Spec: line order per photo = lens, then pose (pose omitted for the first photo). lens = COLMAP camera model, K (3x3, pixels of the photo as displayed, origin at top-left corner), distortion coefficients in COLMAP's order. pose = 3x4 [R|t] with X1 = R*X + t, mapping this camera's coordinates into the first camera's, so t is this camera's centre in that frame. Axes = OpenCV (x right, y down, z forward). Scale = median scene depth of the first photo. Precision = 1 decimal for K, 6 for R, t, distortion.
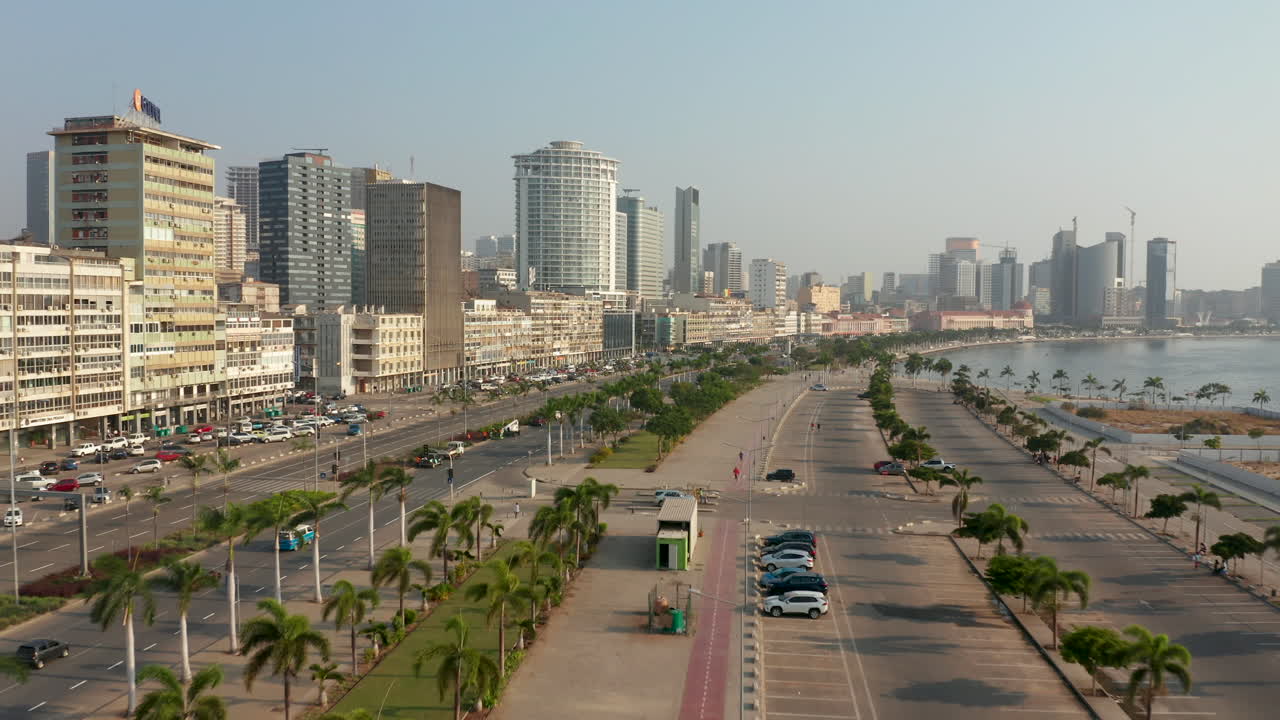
lens RADIAL K [[1053.6, 0, 640.0], [0, 1053.6, 360.0], [0, 0, 1]] dist [0.149541, -0.533536]
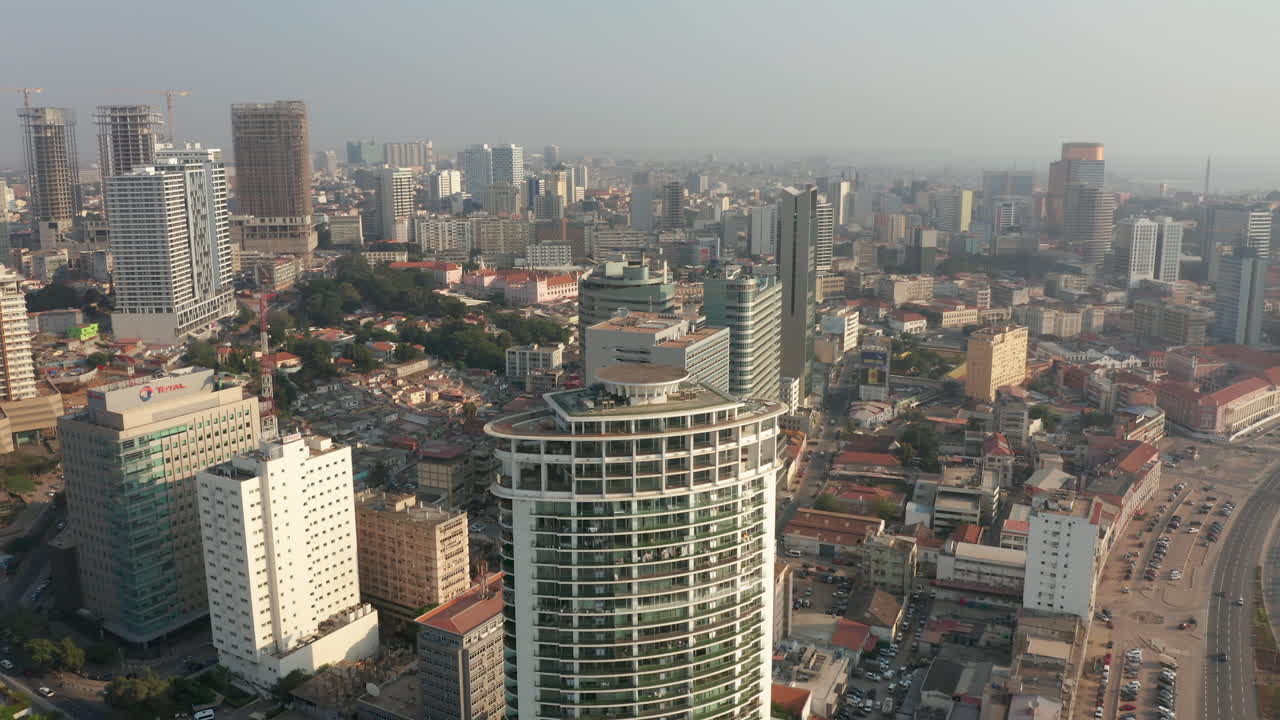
lens RADIAL K [[1033.9, 0, 640.0], [0, 1033.9, 360.0], [0, 0, 1]] dist [0.012196, -0.123777]
pose [[0.999941, -0.009433, -0.005320, -0.069312], [0.010196, 0.985591, 0.168838, -0.270871], [0.003651, -0.168882, 0.985630, 0.676062]]
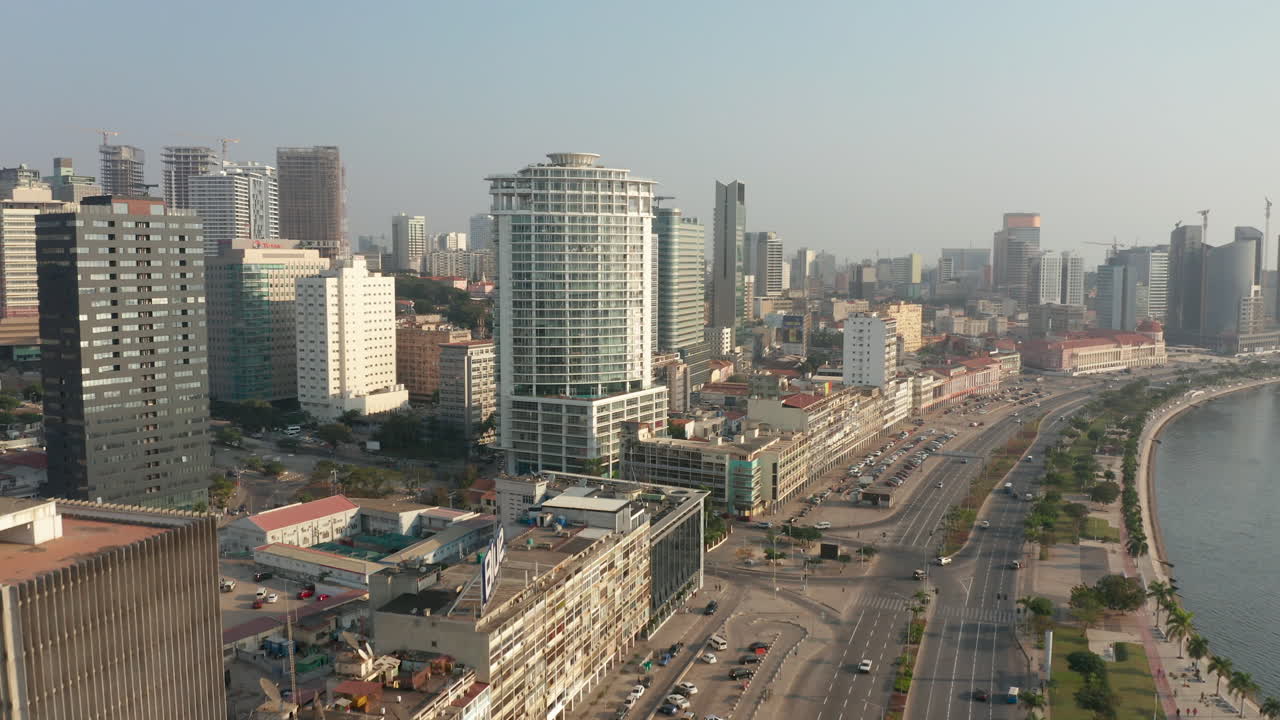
lens RADIAL K [[1041.3, 0, 640.0], [0, 1041.3, 360.0], [0, 0, 1]] dist [0.068867, -0.235759]
pose [[0.999972, -0.004504, -0.006033, -0.027409], [0.004798, 0.998749, 0.049776, -0.116601], [0.005802, -0.049804, 0.998742, 0.387130]]
